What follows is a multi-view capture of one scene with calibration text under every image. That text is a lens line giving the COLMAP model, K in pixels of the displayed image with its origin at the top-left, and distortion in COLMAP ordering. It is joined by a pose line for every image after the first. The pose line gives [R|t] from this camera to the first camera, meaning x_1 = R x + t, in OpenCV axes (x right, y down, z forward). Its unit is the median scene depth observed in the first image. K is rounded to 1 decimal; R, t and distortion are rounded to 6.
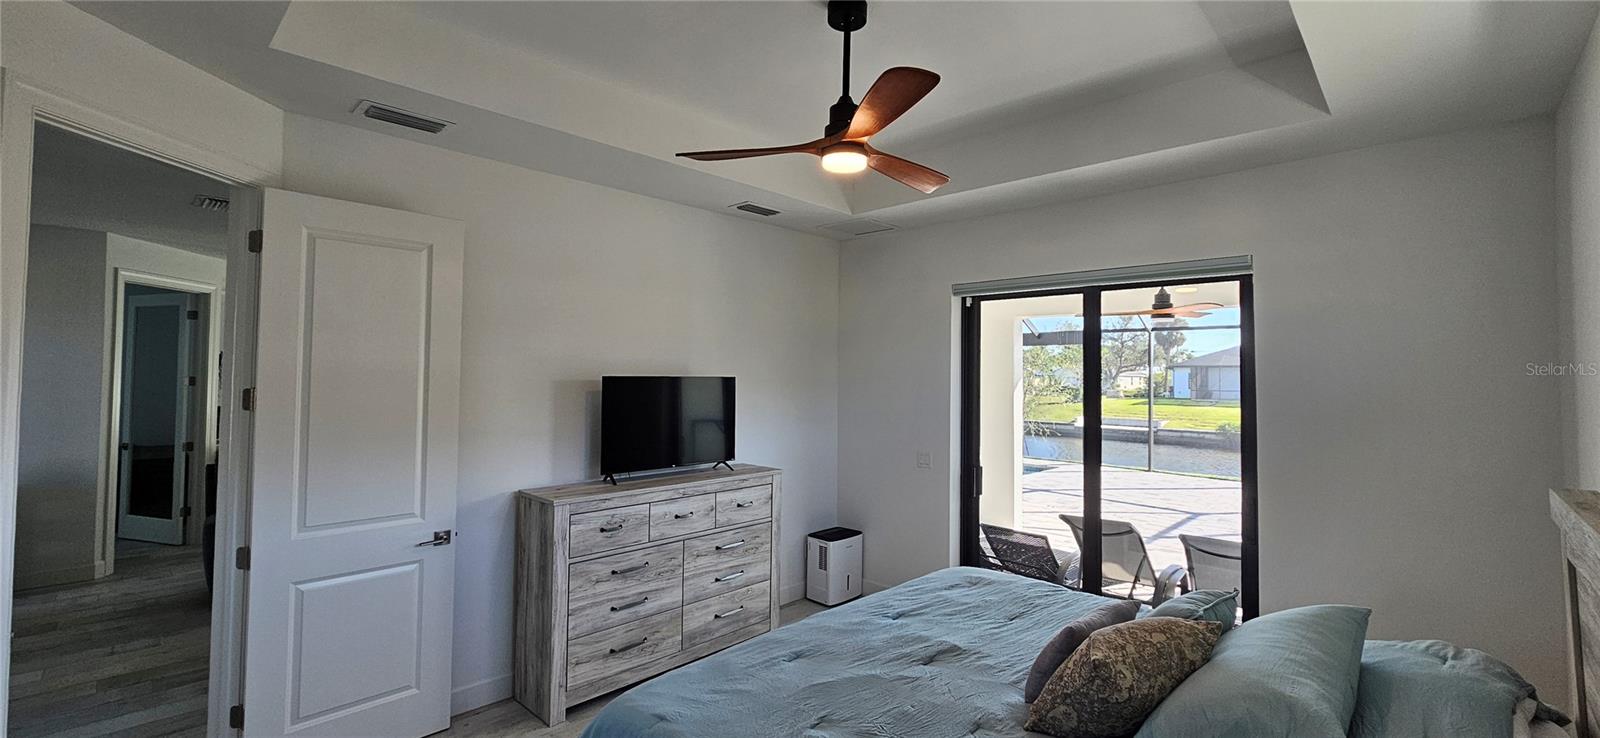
lens RADIAL K [[657.9, 0, 811.5], [0, 657.9, 364.0], [0, 0, 1]] dist [0.002102, 0.000019]
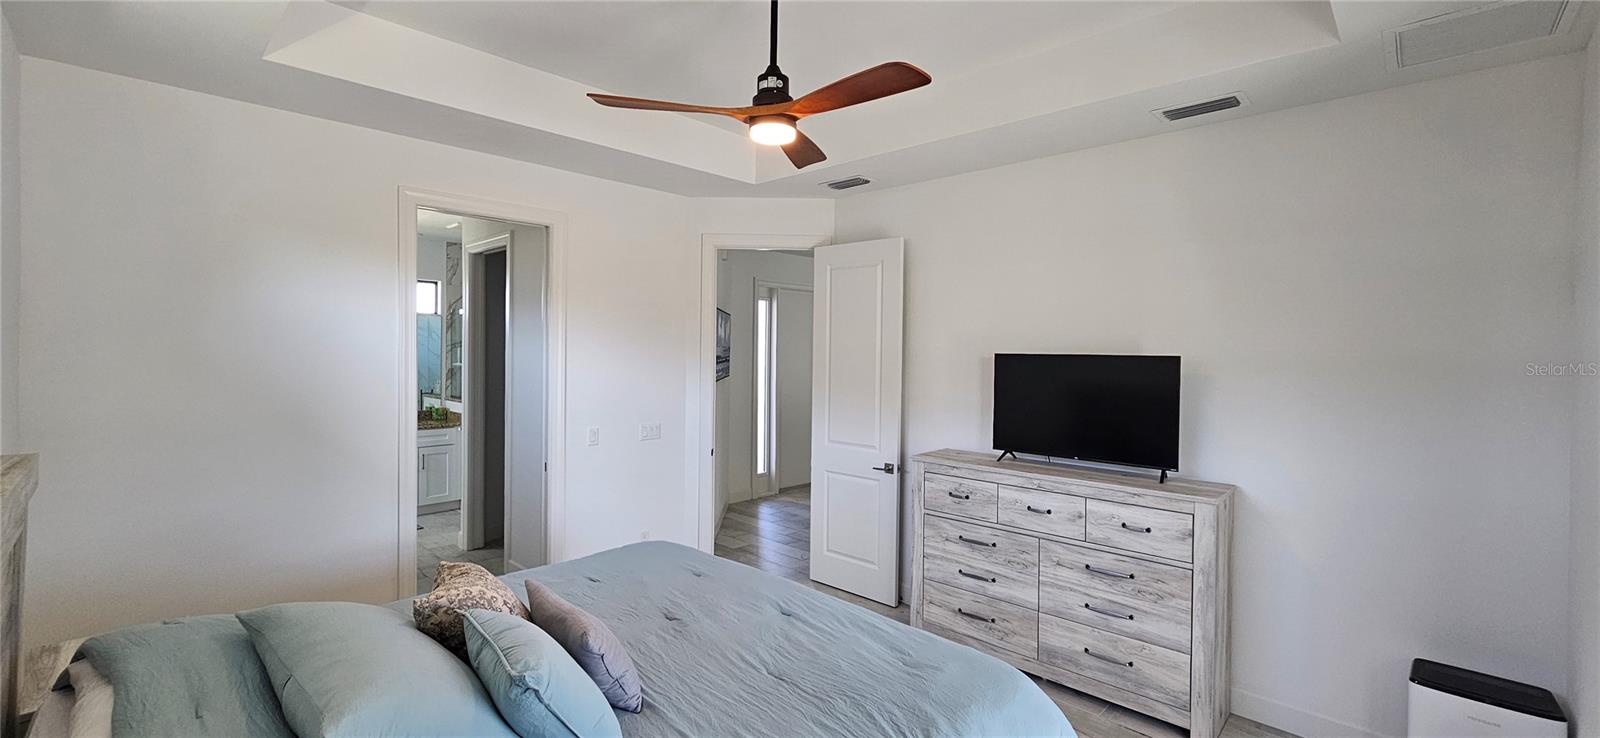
lens RADIAL K [[657.9, 0, 803.0], [0, 657.9, 356.0], [0, 0, 1]] dist [0.002102, 0.000019]
pose [[-0.008649, 0.003621, -0.999956, 0.717387], [0.012910, 0.999910, 0.003509, 0.015089], [0.999879, -0.012880, -0.008695, 0.712510]]
